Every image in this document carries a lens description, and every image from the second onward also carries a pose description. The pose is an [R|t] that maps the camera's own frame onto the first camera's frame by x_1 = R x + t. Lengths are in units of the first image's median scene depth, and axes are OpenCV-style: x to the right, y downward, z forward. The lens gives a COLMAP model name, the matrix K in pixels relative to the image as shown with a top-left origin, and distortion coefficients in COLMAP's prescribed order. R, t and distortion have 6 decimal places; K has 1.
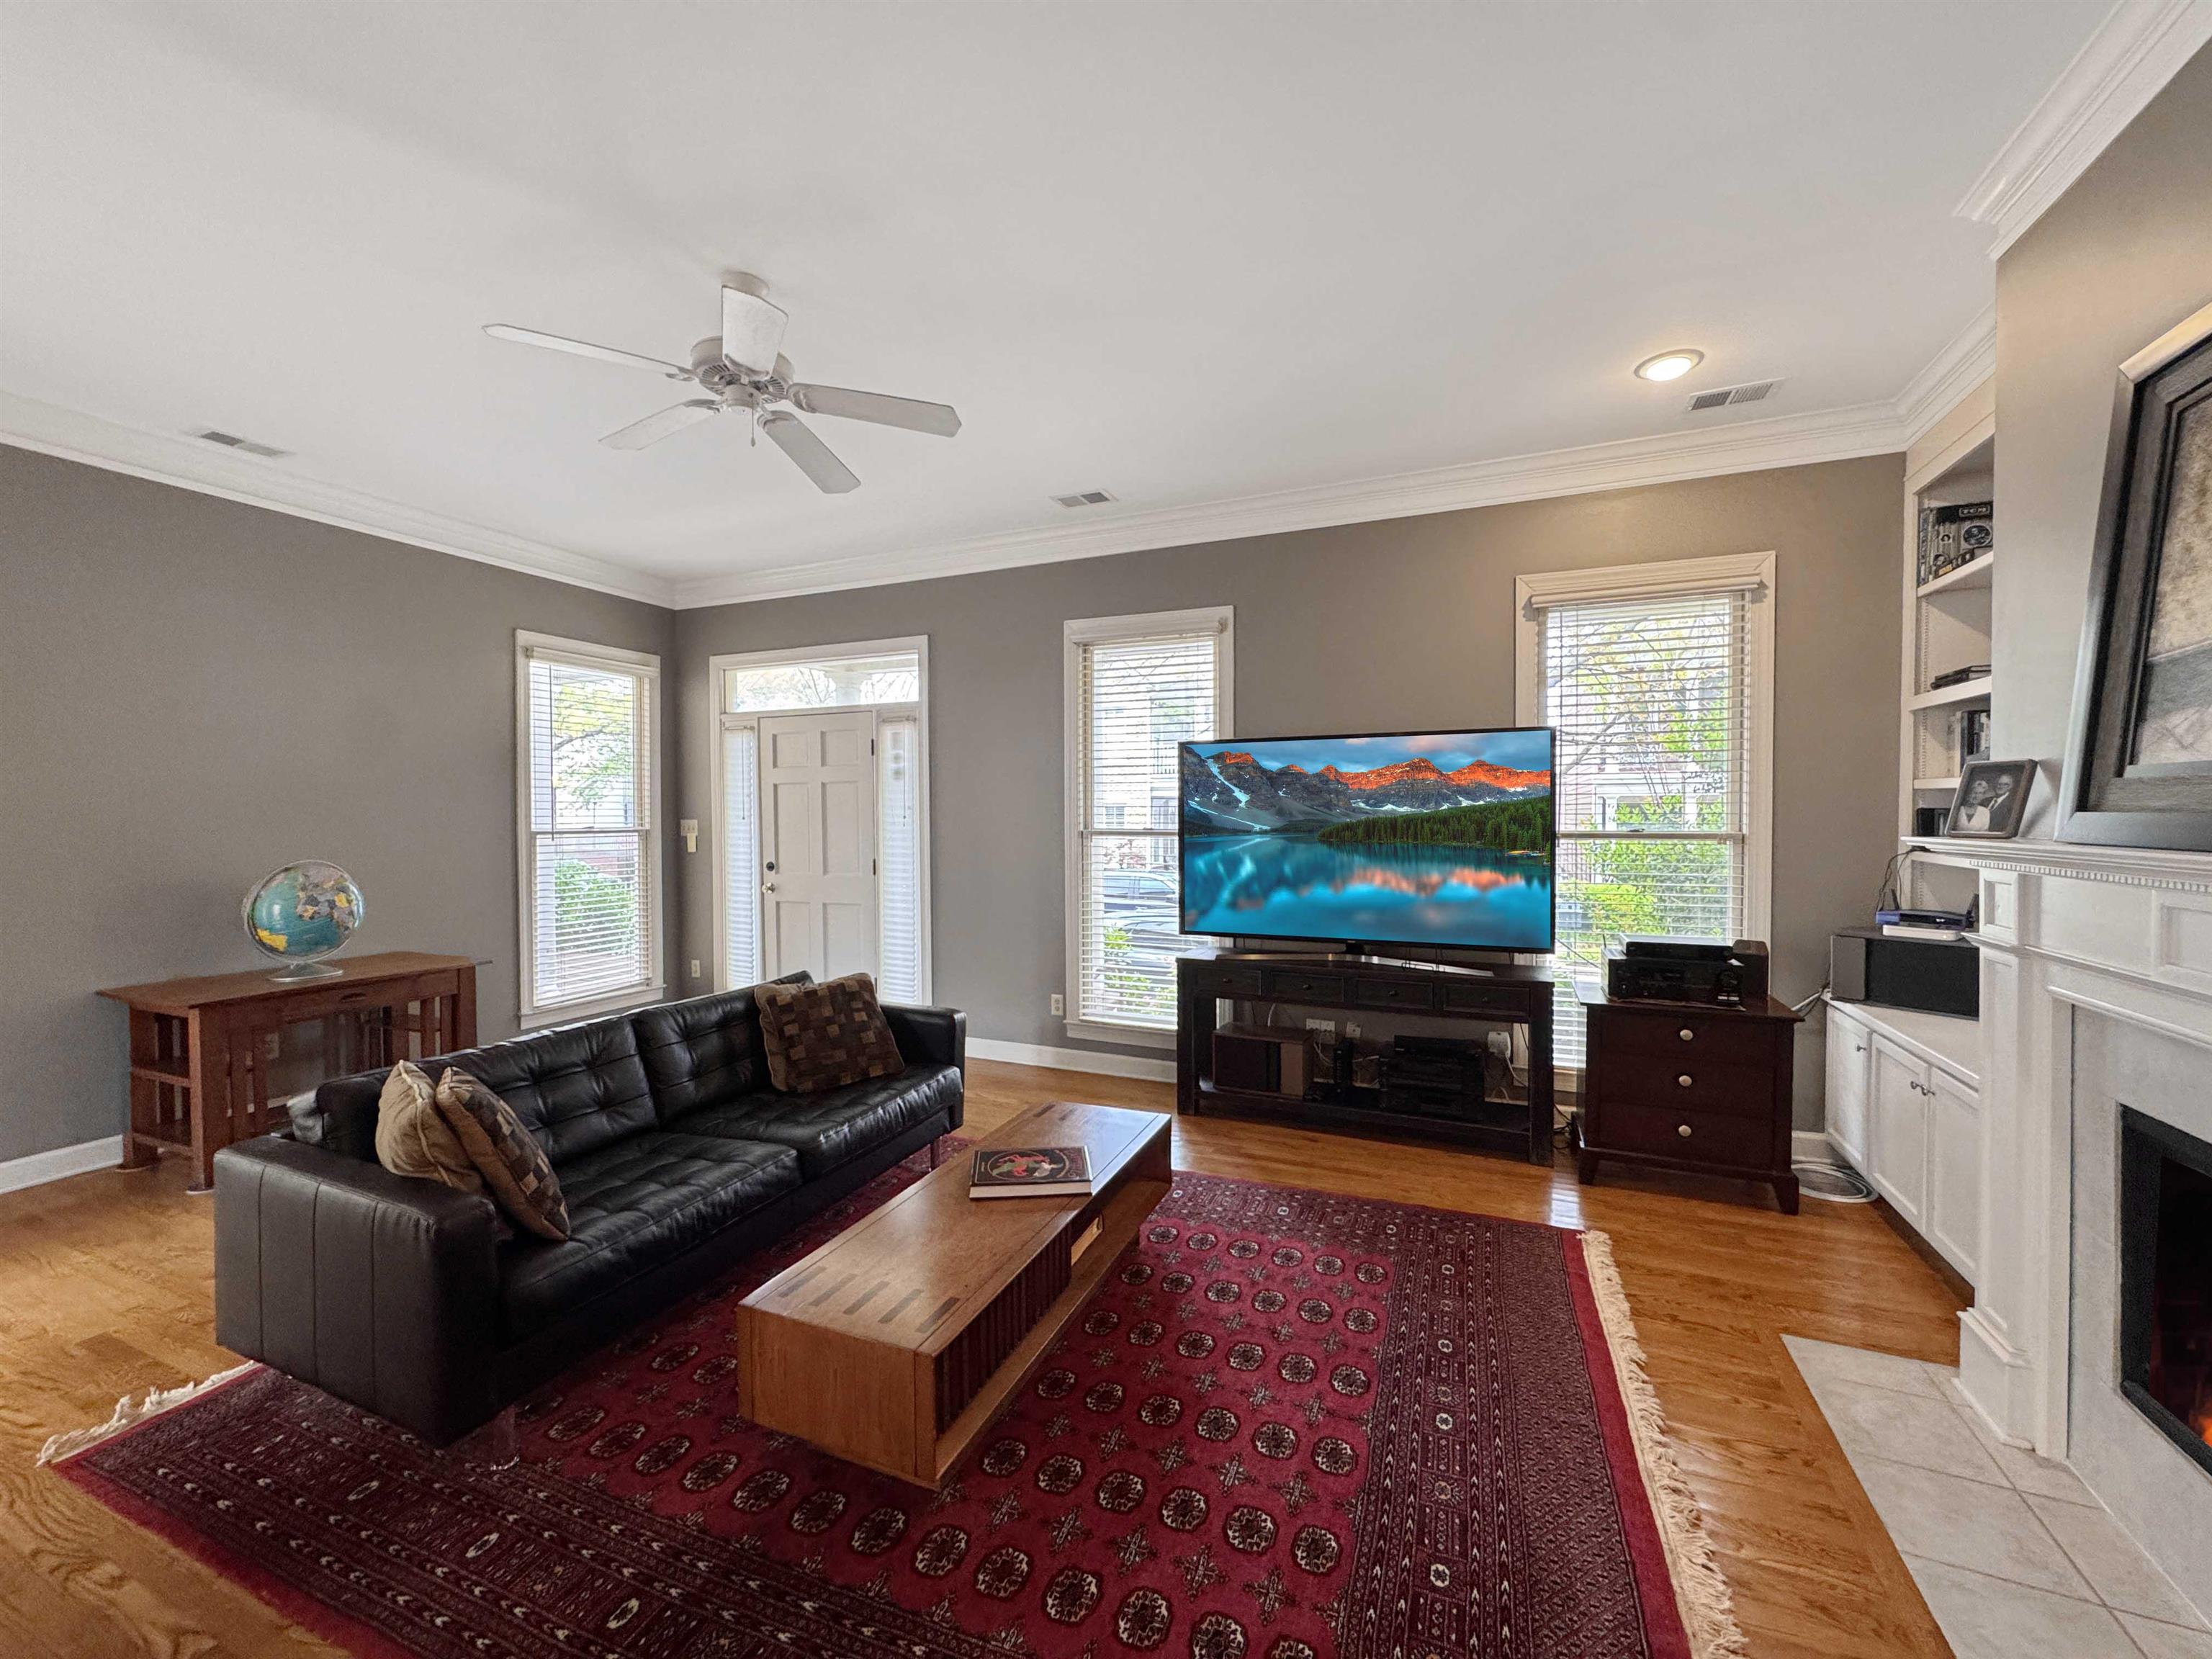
lens RADIAL K [[893.4, 0, 1106.0], [0, 893.4, 829.5], [0, 0, 1]] dist [-0.000508, -0.000045]
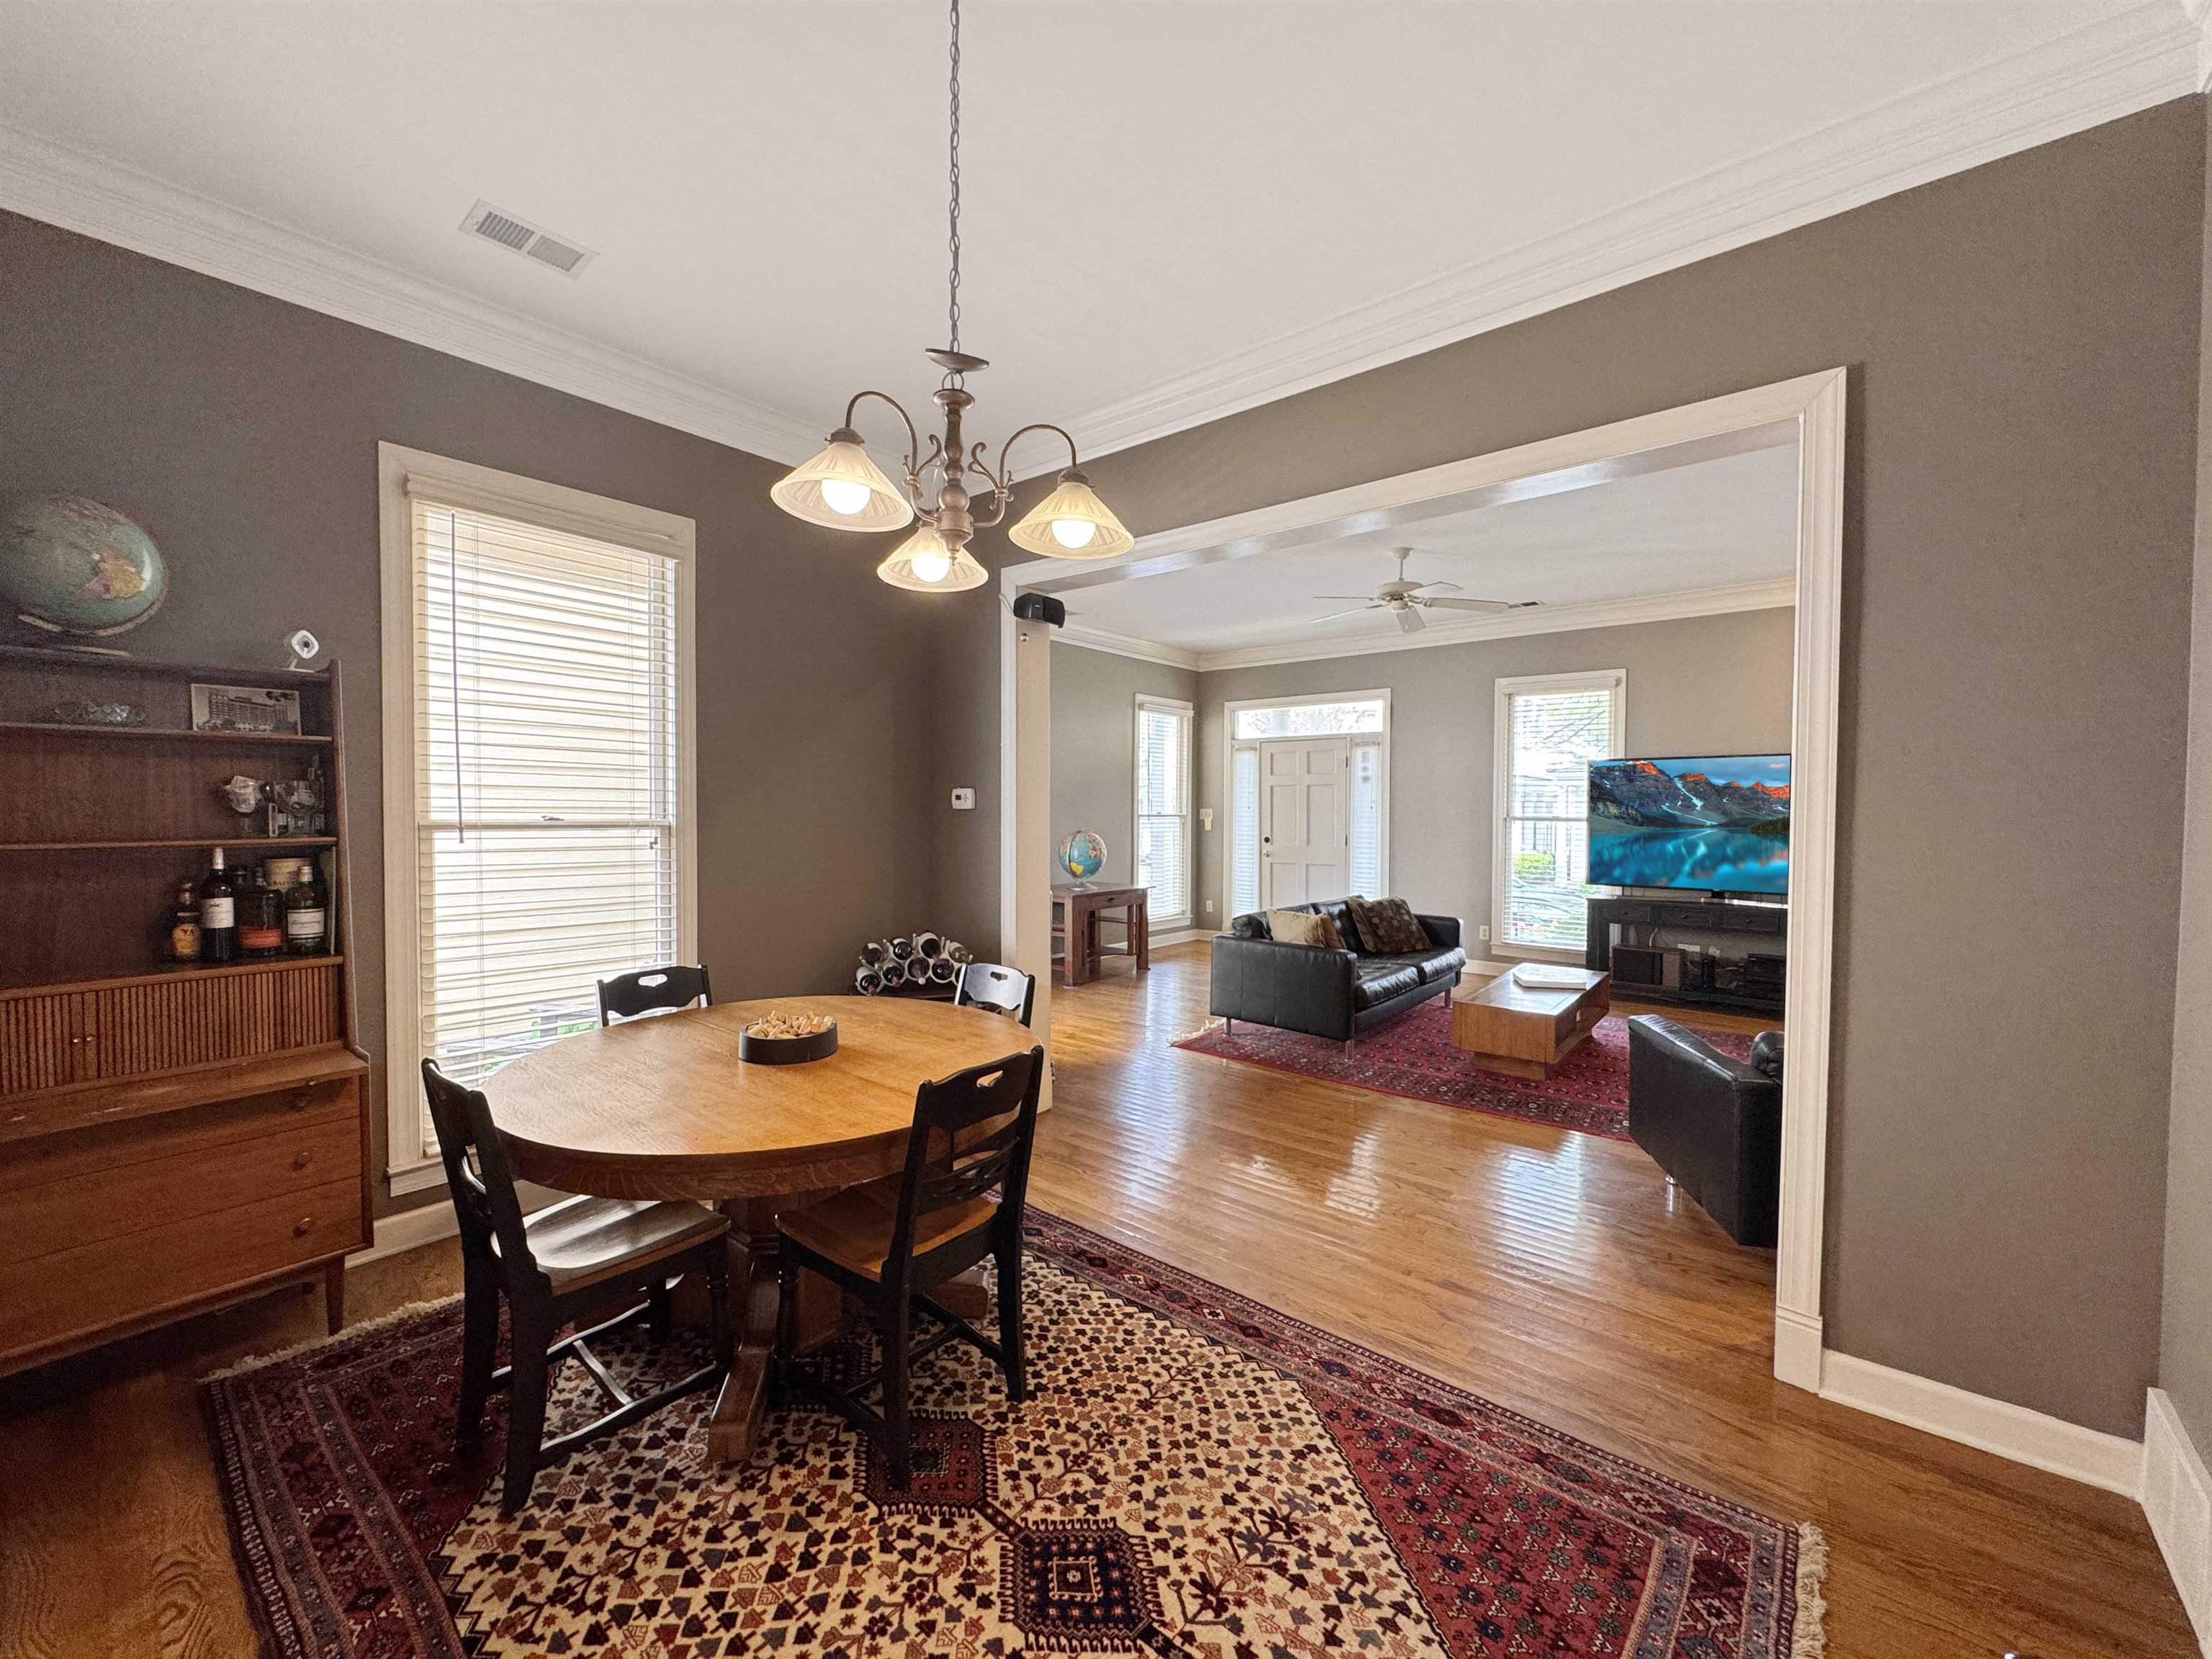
lens RADIAL K [[893.4, 0, 1106.0], [0, 893.4, 829.5], [0, 0, 1]] dist [-0.000508, -0.000045]
pose [[0.959463, 0.014083, -0.281482, -0.260333], [-0.012485, 0.999894, 0.007470, 0.019561], [0.281557, -0.003653, 0.959537, -0.664542]]
